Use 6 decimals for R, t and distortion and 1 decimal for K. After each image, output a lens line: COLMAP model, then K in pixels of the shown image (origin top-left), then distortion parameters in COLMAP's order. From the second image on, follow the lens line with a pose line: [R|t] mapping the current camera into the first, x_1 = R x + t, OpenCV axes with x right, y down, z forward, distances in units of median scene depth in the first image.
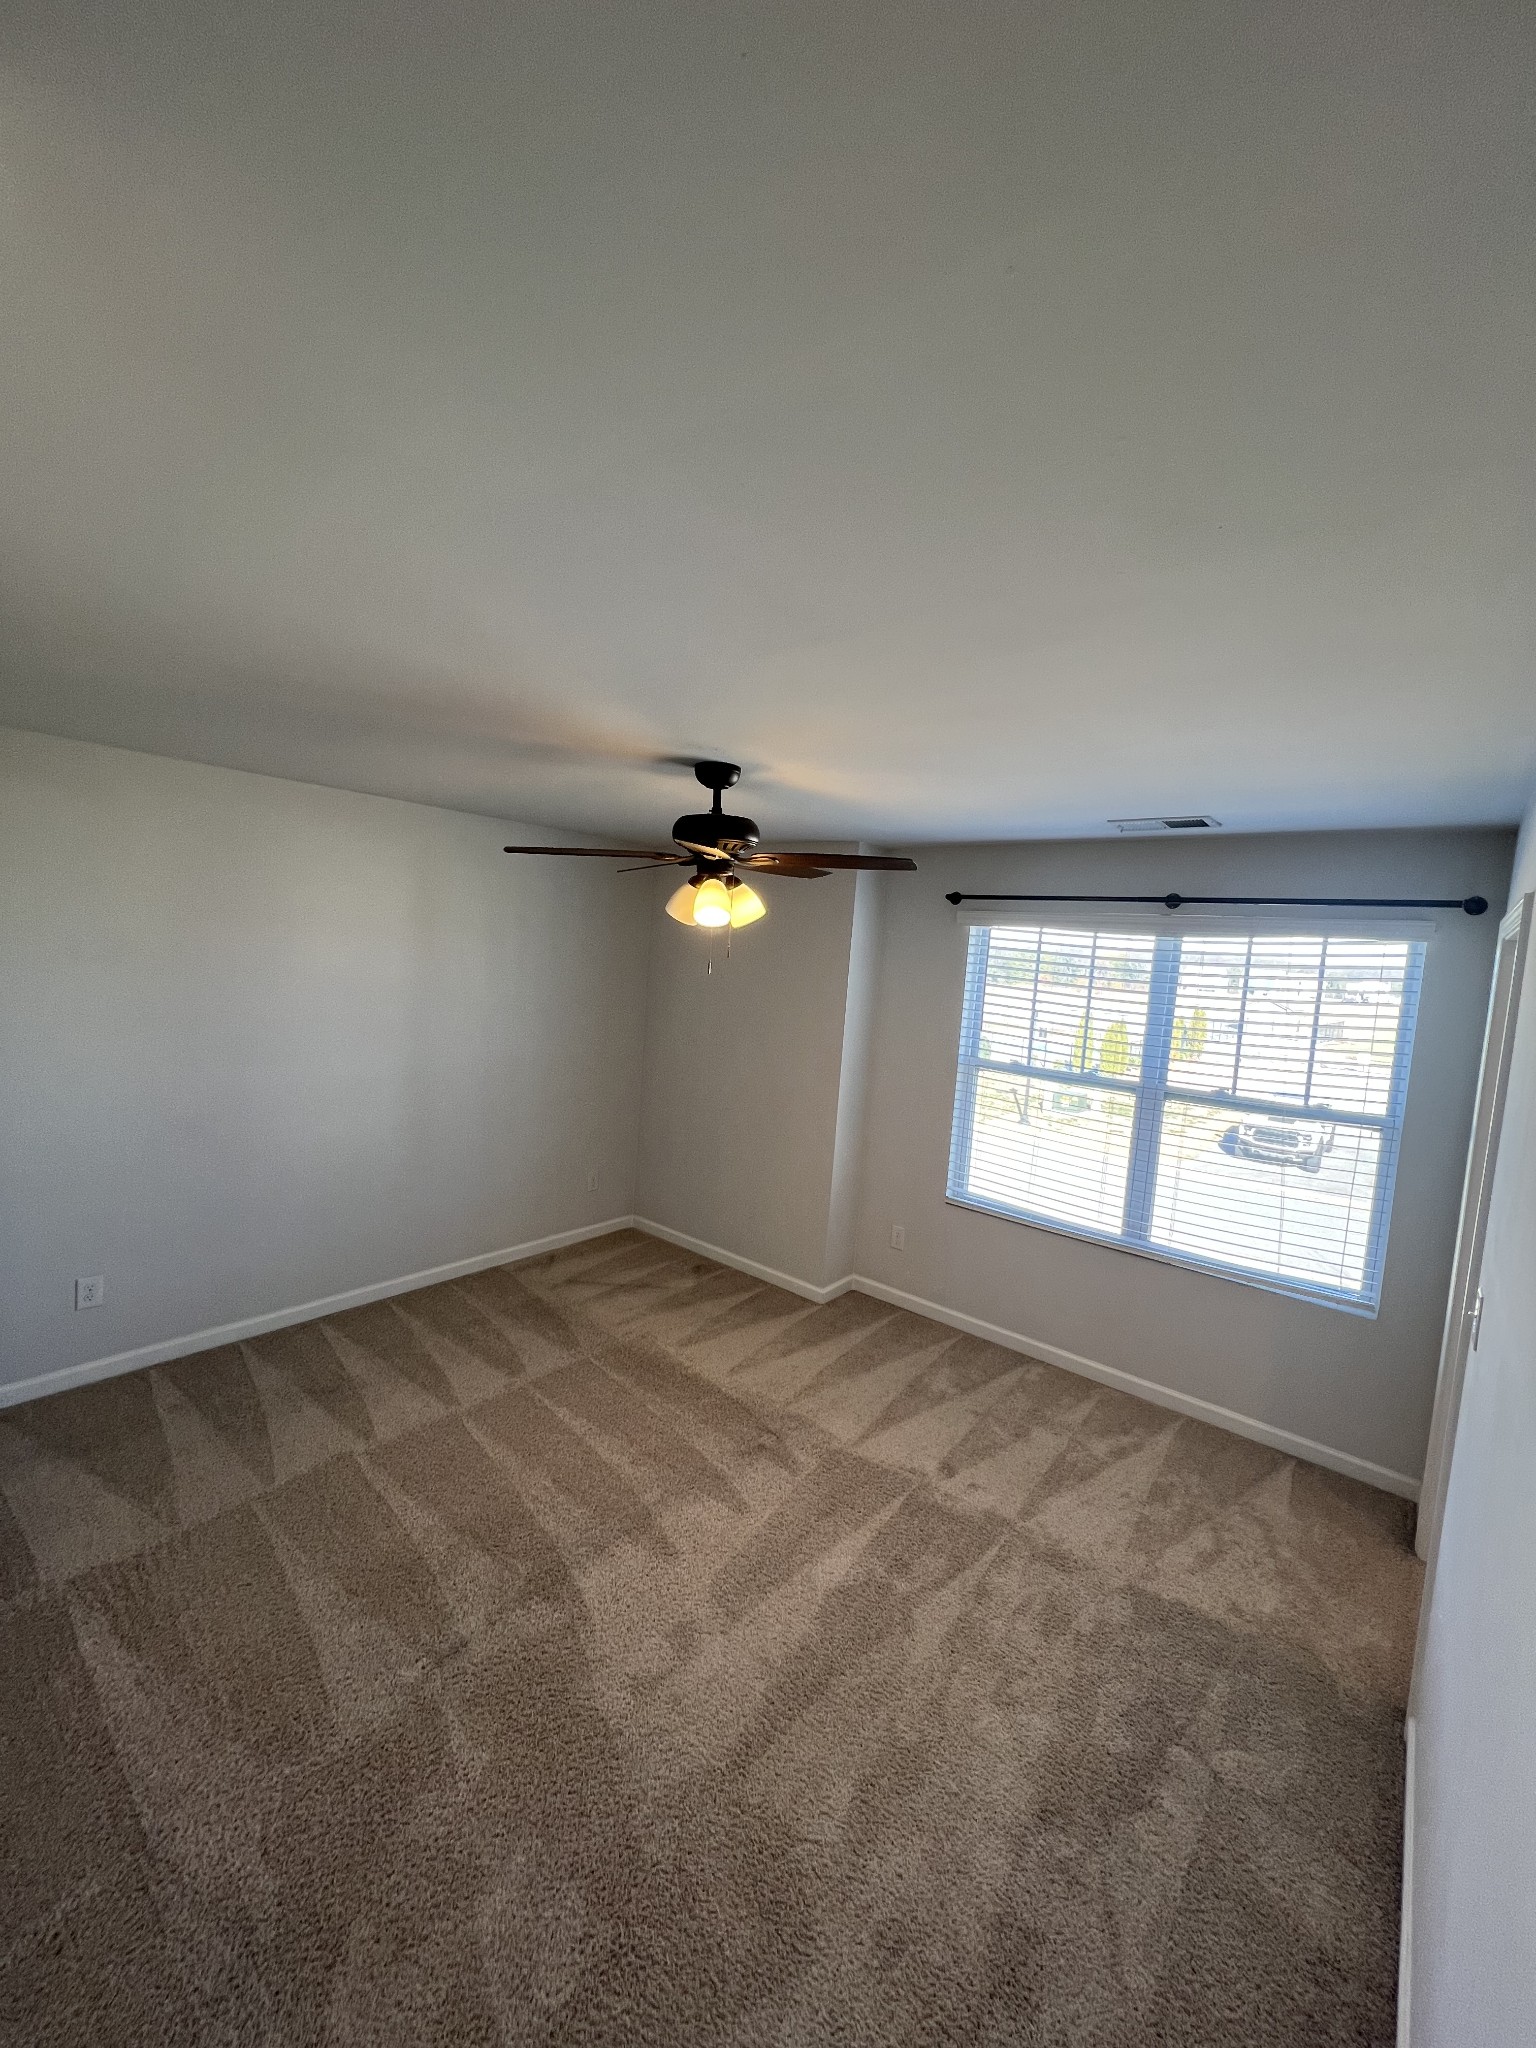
lens RADIAL K [[816.3, 0, 770.3], [0, 816.3, 1017.9], [0, 0, 1]] dist [-0.002523, 0.000866]
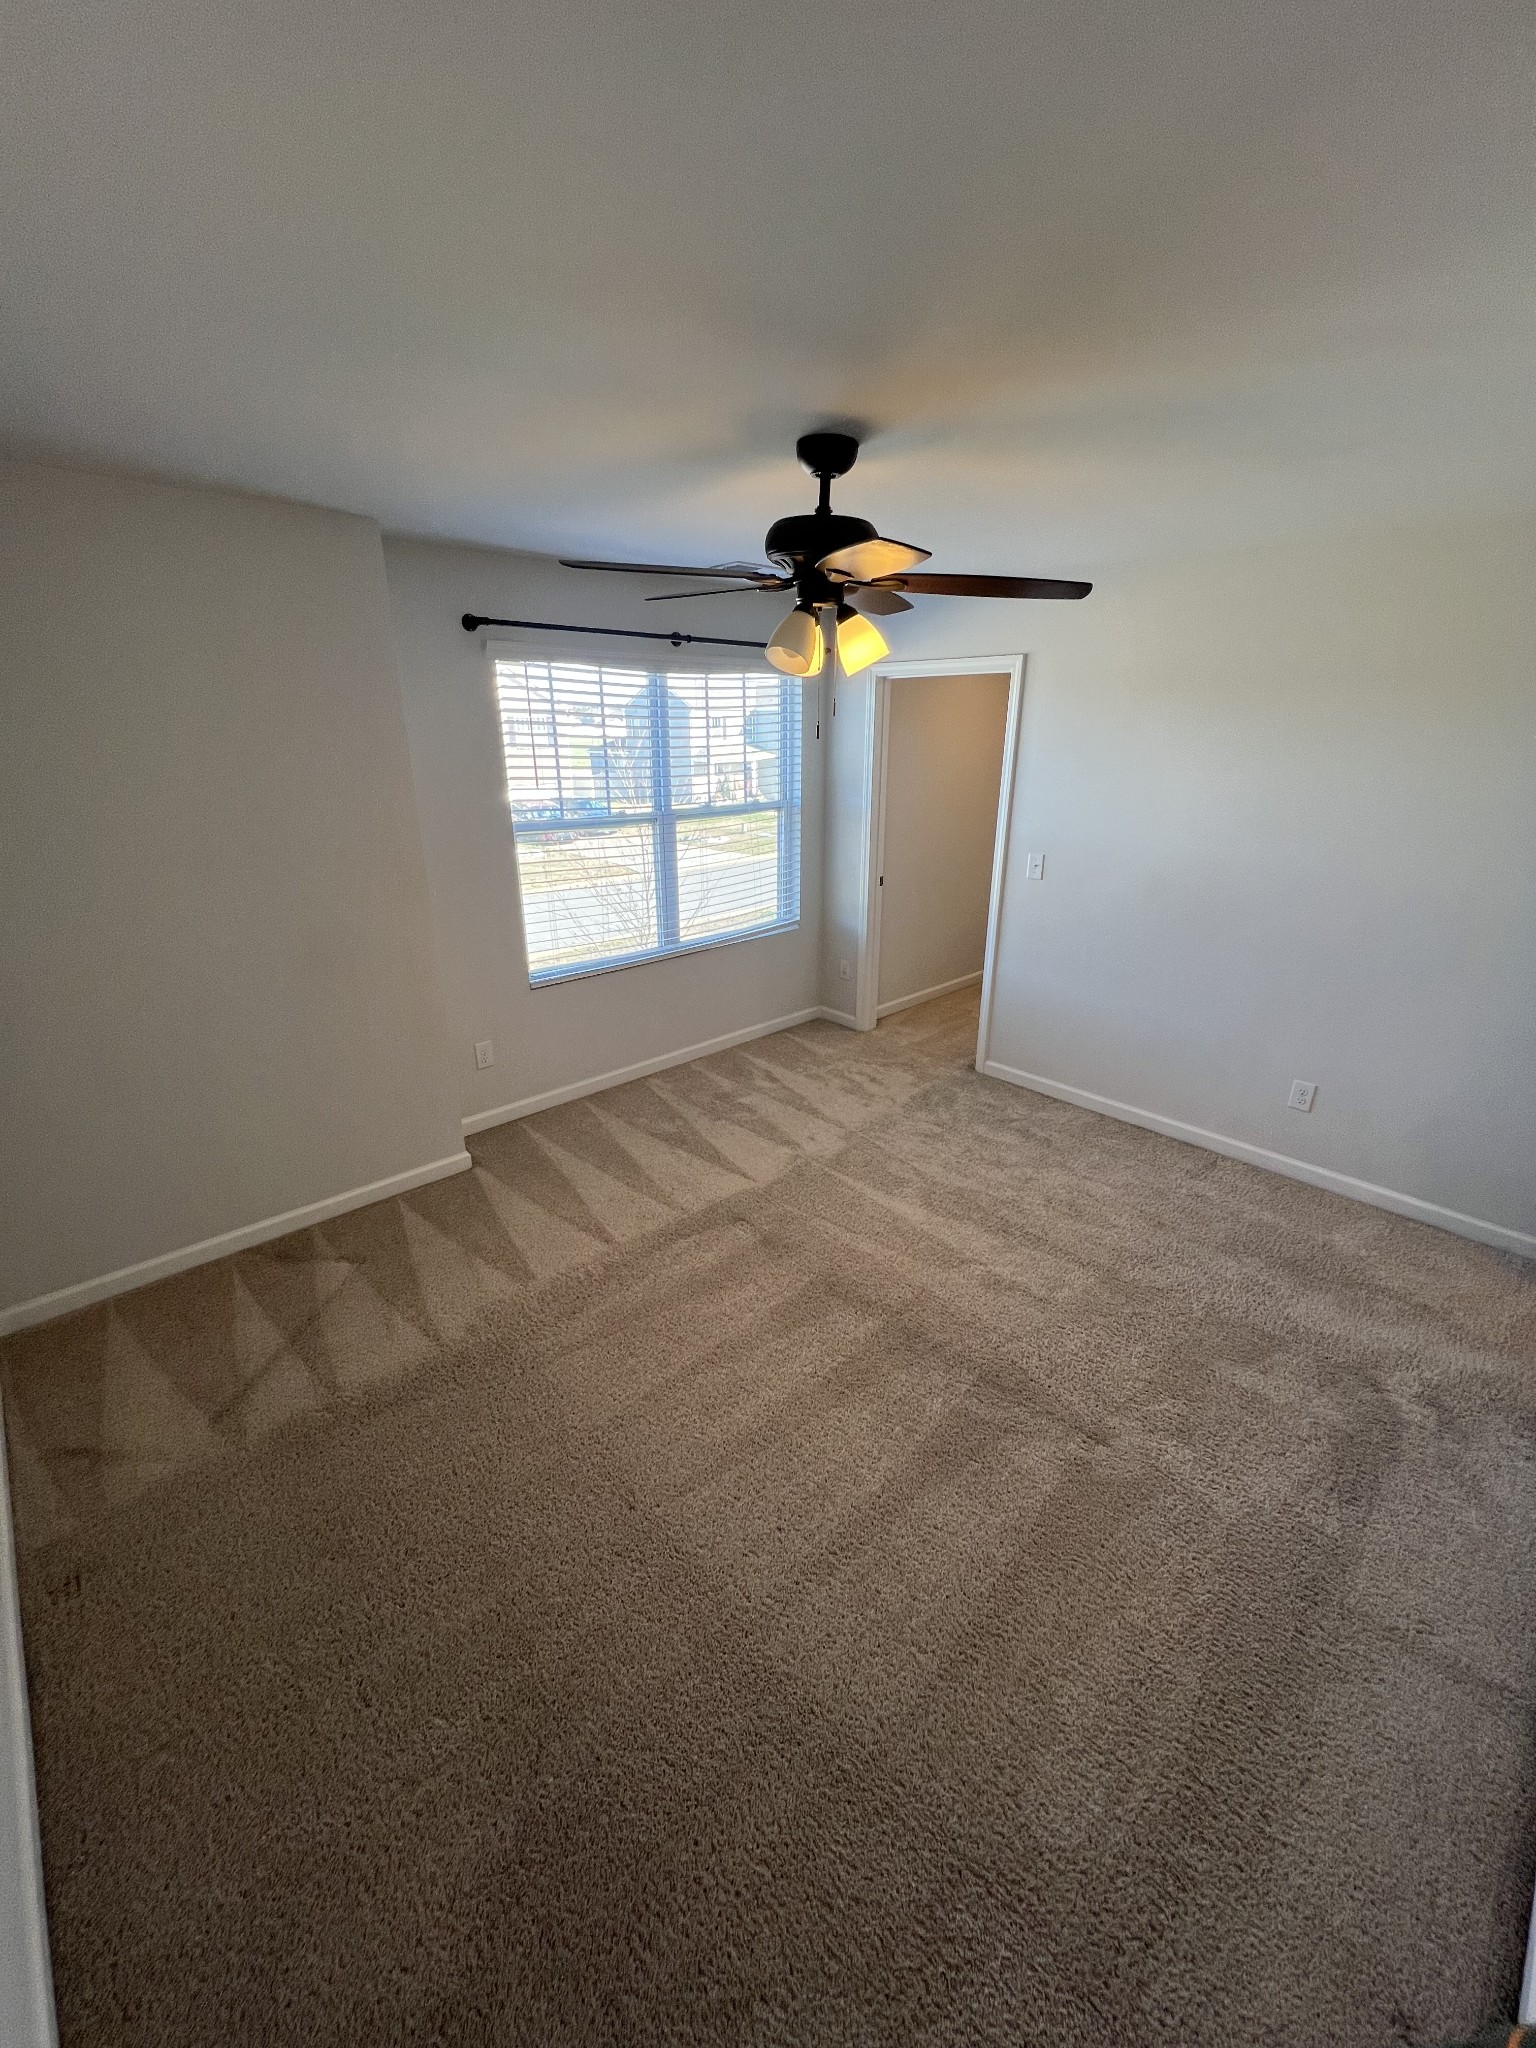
lens RADIAL K [[816.3, 0, 770.3], [0, 816.3, 1017.9], [0, 0, 1]] dist [-0.002523, 0.000866]
pose [[0.122332, -0.402154, 0.907363, -0.711410], [0.085869, 0.915090, 0.394002, -0.097368], [-0.988768, 0.029715, 0.146477, 0.718653]]
